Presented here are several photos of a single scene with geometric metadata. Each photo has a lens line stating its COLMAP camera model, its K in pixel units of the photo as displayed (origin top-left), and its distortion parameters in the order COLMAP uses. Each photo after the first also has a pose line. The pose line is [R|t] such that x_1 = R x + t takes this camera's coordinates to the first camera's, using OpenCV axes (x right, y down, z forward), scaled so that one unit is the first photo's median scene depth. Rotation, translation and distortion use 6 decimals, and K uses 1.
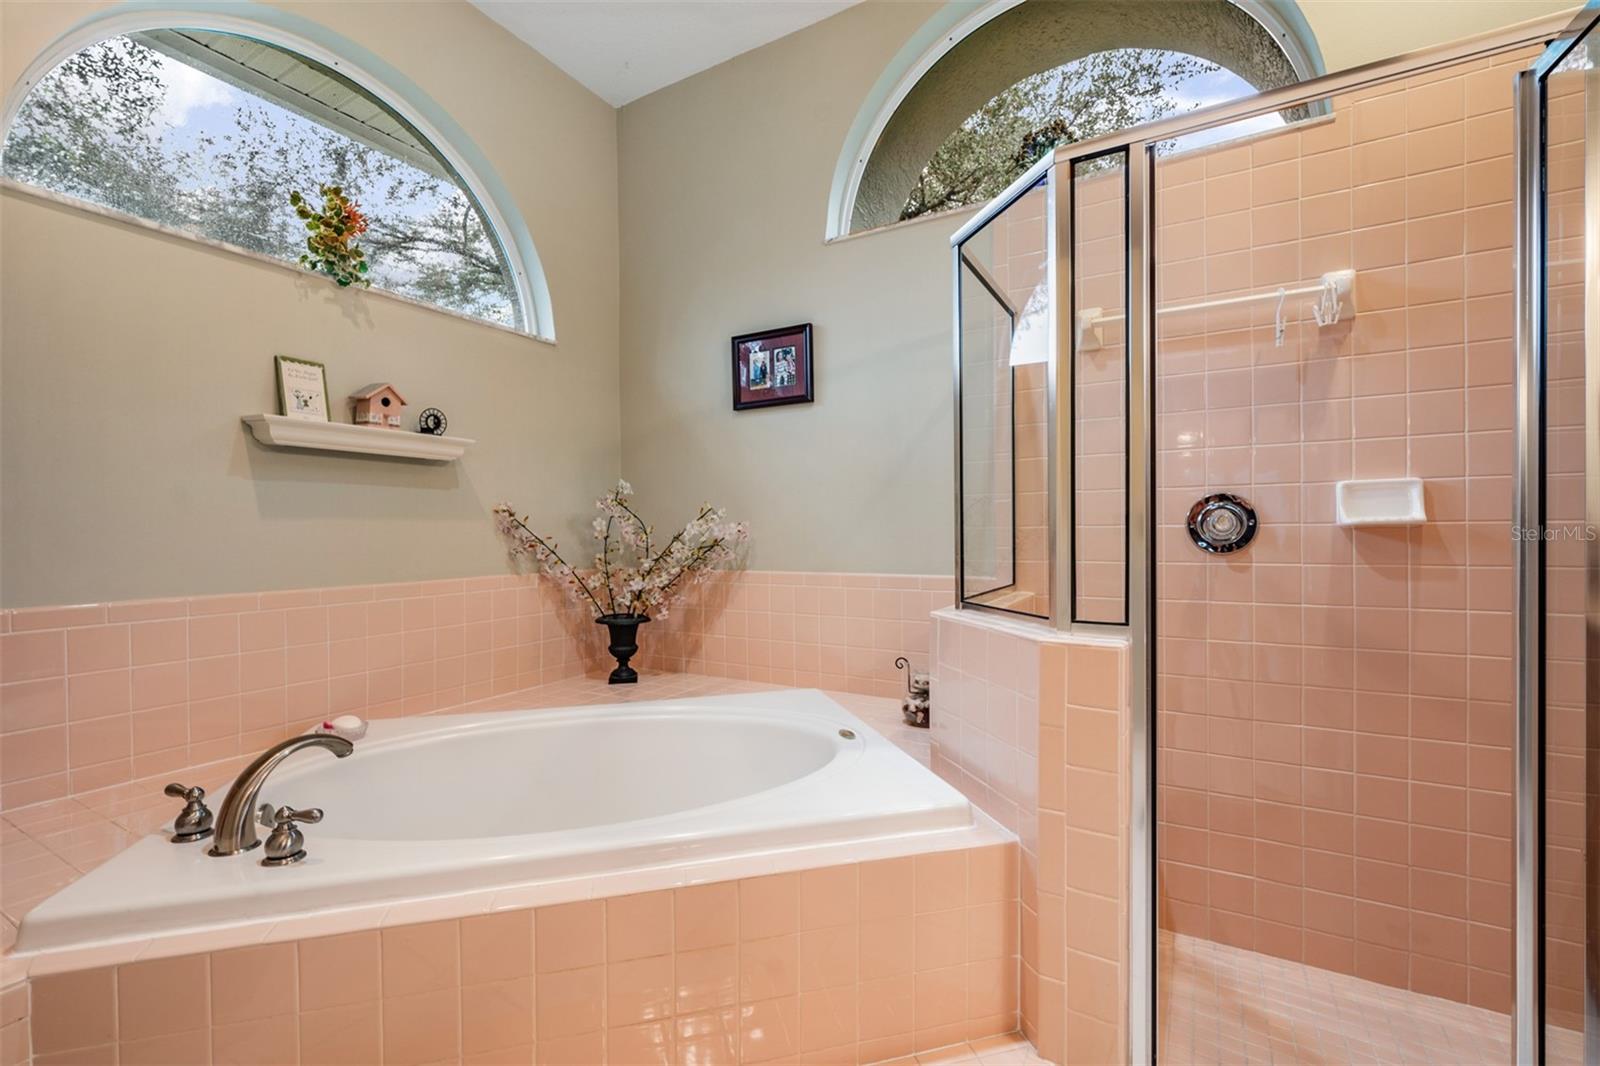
lens RADIAL K [[680.6, 0, 794.8], [0, 680.6, 535.5], [0, 0, 1]] dist [-0.001218, -0.001033]
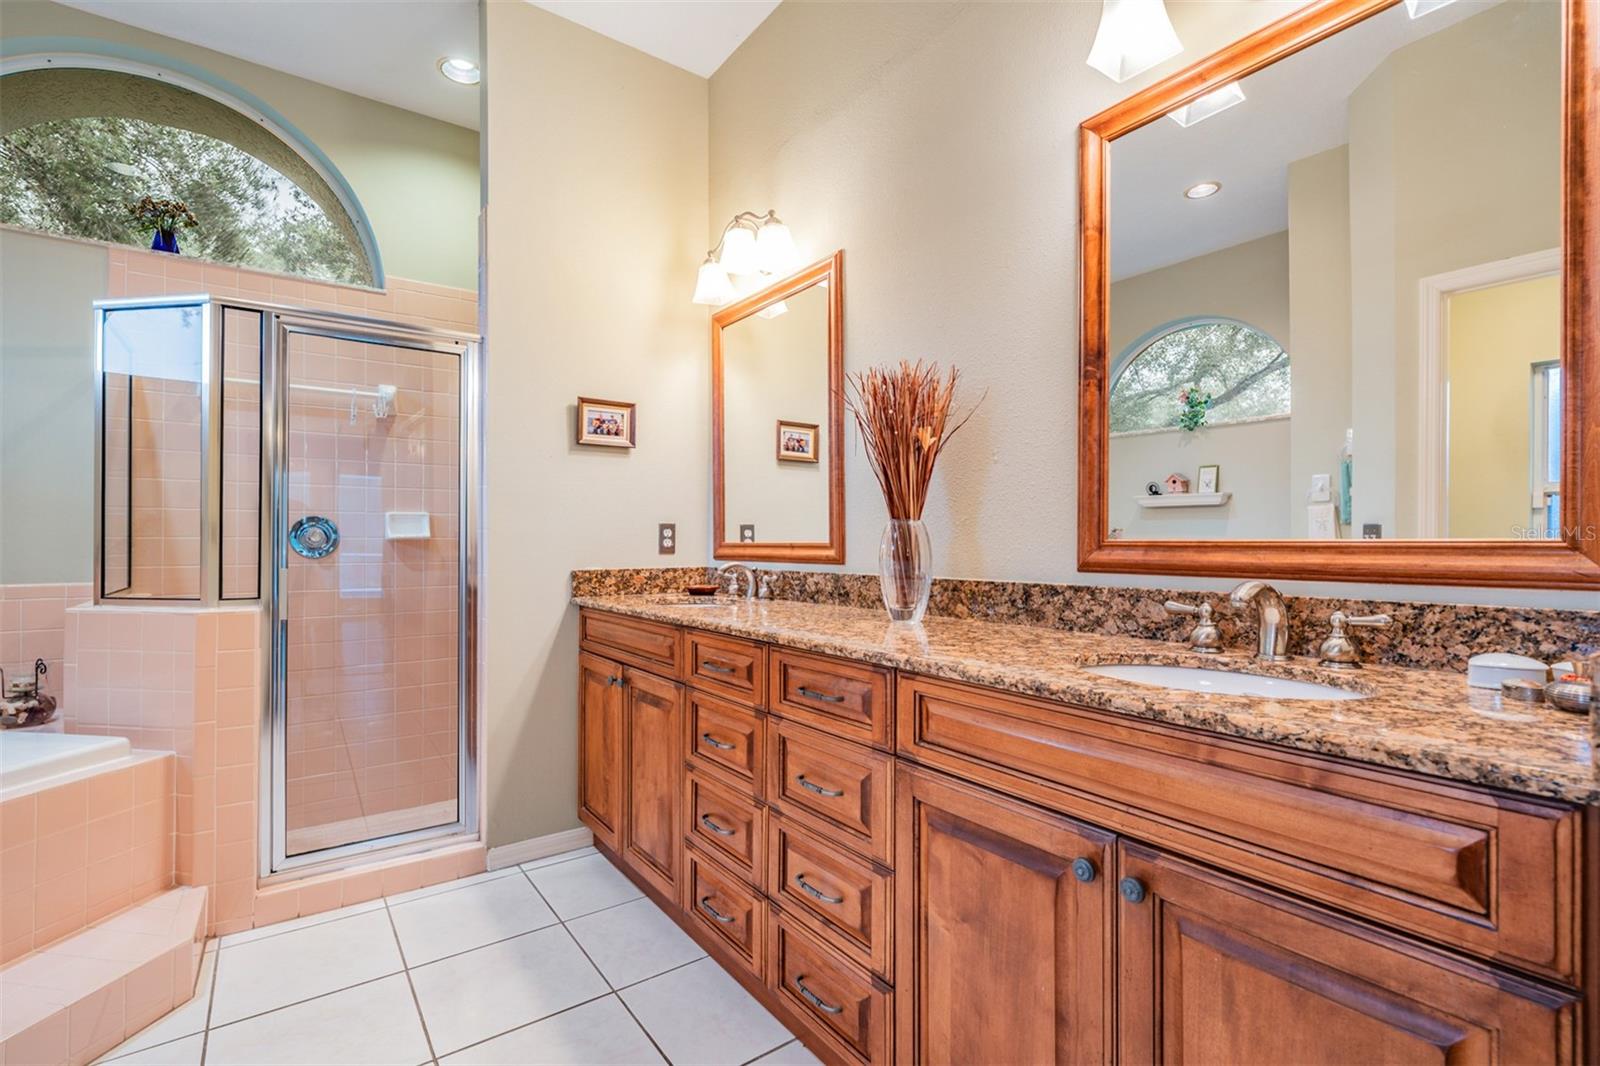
lens RADIAL K [[733.0, 0, 794.8], [0, 733.0, 539.3], [0, 0, 1]] dist [0.002641, -0.001033]
pose [[0.407831, 0.011980, 0.912979, -0.444044], [0.000067, 0.999914, -0.013151, 0.009584], [-0.913057, 0.005424, 0.407795, -0.664350]]
